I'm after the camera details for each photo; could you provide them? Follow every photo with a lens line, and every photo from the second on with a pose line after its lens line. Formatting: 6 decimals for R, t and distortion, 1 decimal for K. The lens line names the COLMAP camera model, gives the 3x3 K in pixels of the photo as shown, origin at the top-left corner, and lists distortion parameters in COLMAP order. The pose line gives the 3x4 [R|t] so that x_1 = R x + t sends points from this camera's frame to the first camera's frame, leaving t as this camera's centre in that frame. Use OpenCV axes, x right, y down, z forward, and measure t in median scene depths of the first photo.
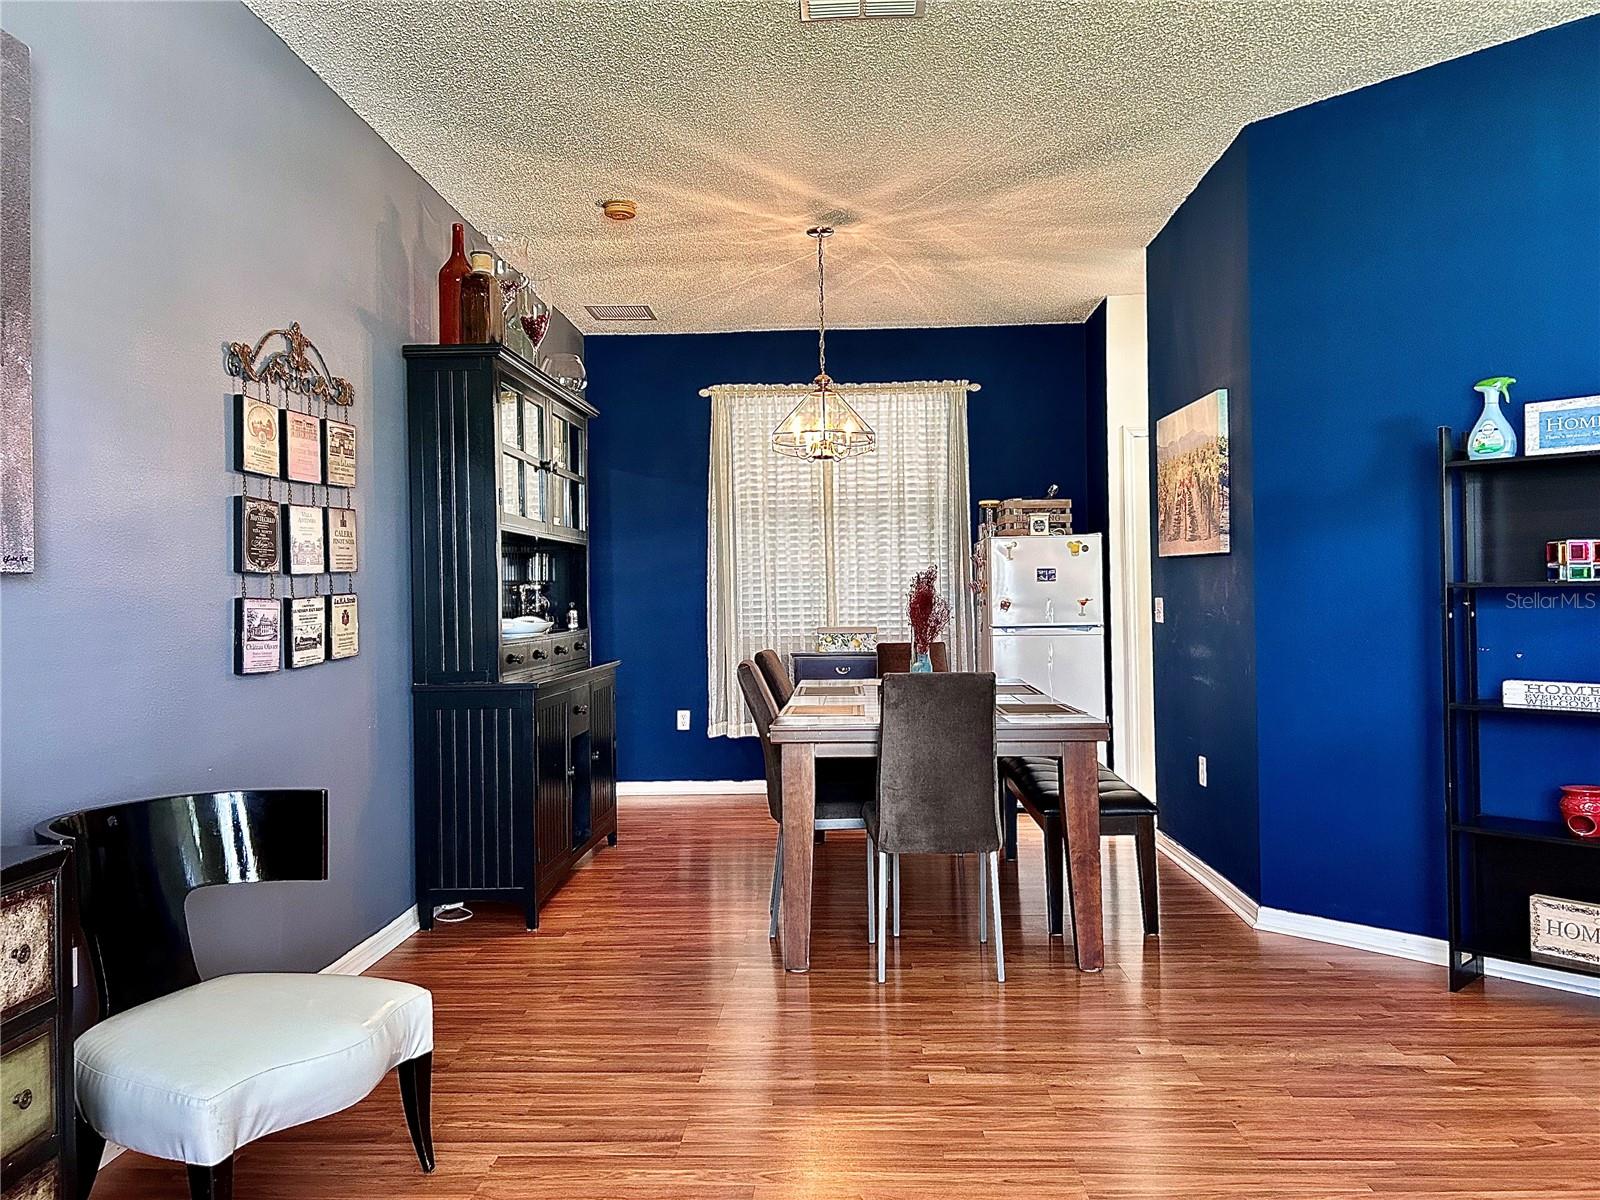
lens RADIAL K [[1192.8, 0, 800.0], [0, 1192.8, 600.0], [0, 0, 1]] dist [0.058816, -0.066540]
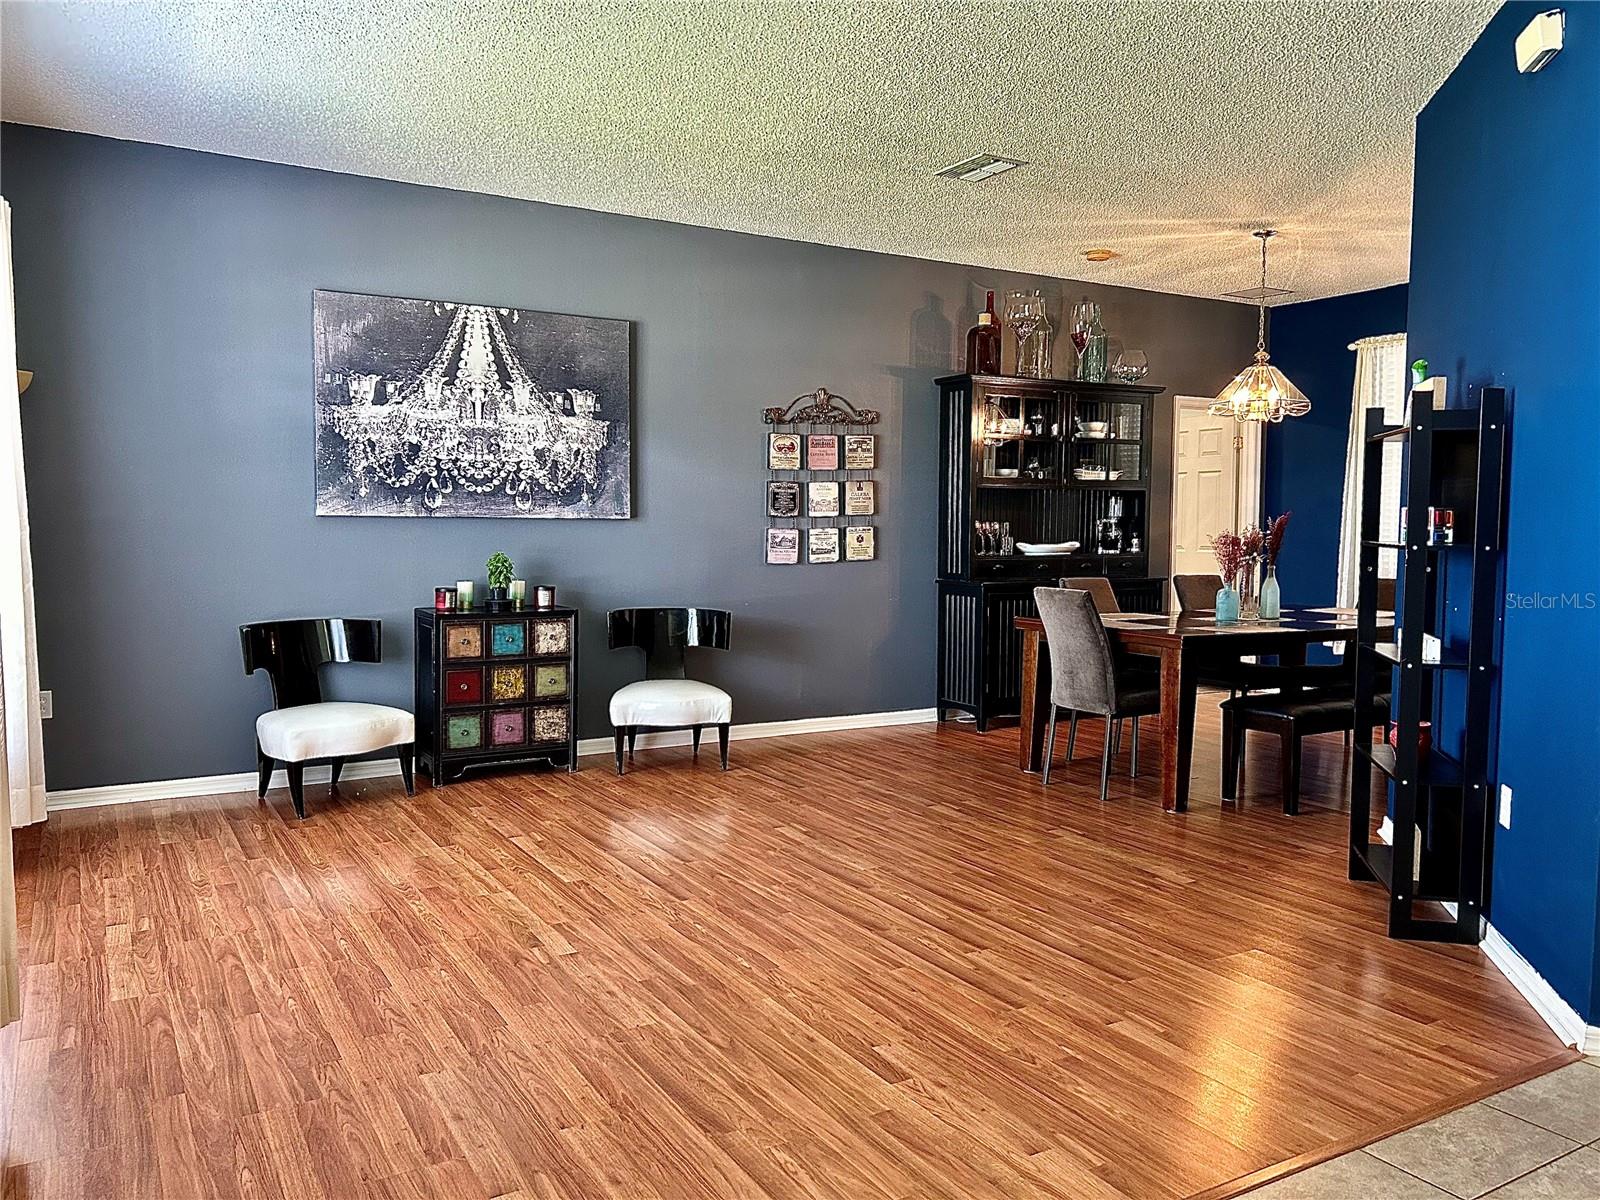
lens RADIAL K [[1192.8, 0, 800.0], [0, 1192.8, 600.0], [0, 0, 1]] dist [0.058816, -0.066540]
pose [[0.538358, 0.074712, -0.839398, 1.241071], [-0.014689, 0.996743, 0.079296, -0.039812], [0.842588, -0.030360, 0.537702, -0.097942]]
